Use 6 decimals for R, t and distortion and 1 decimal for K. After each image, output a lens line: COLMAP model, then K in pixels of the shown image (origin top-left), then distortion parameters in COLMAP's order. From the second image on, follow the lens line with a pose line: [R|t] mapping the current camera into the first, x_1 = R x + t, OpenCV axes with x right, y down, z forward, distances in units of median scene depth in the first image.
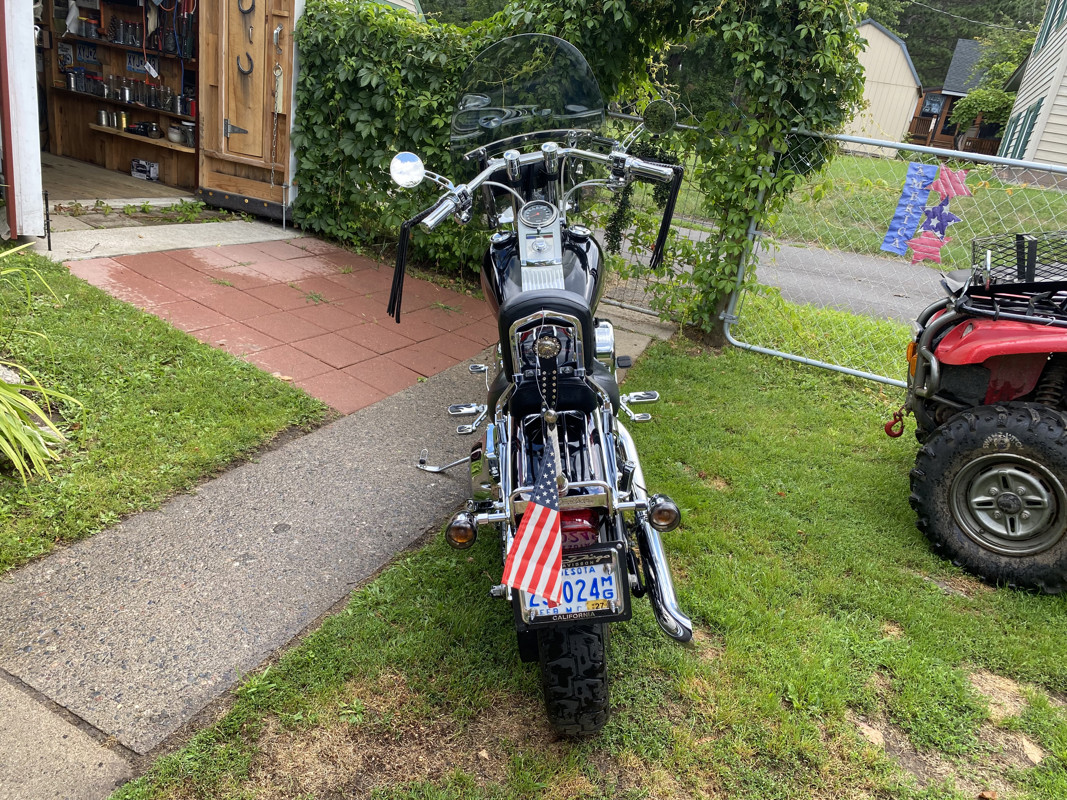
lens RADIAL K [[800.9, 0, 533.5], [0, 800.9, 400.0], [0, 0, 1]] dist [-0.032899, 0.007083]
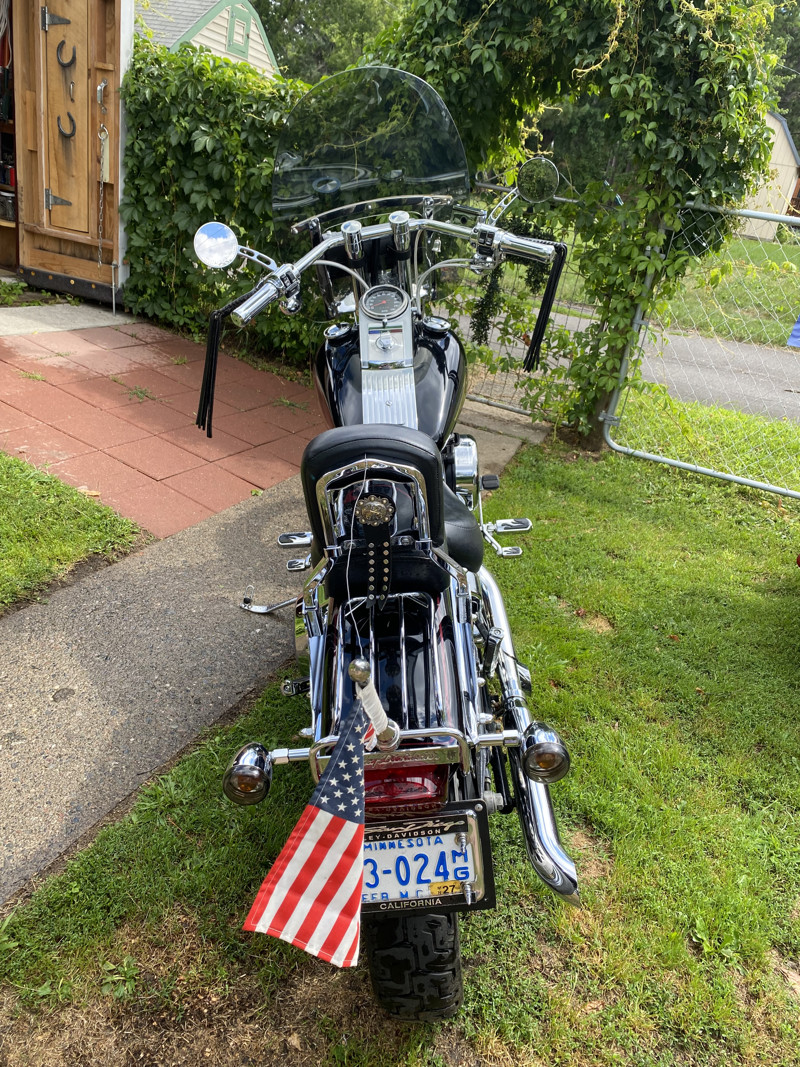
lens RADIAL K [[800.9, 0, 402.9], [0, 800.9, 518.5], [0, 0, 1]] dist [-0.032899, 0.007083]
pose [[0.999973, 0.006207, 0.003846, 0.014813], [-0.006368, 0.999038, 0.043391, -0.033936], [-0.003573, -0.043414, 0.999051, 0.127208]]
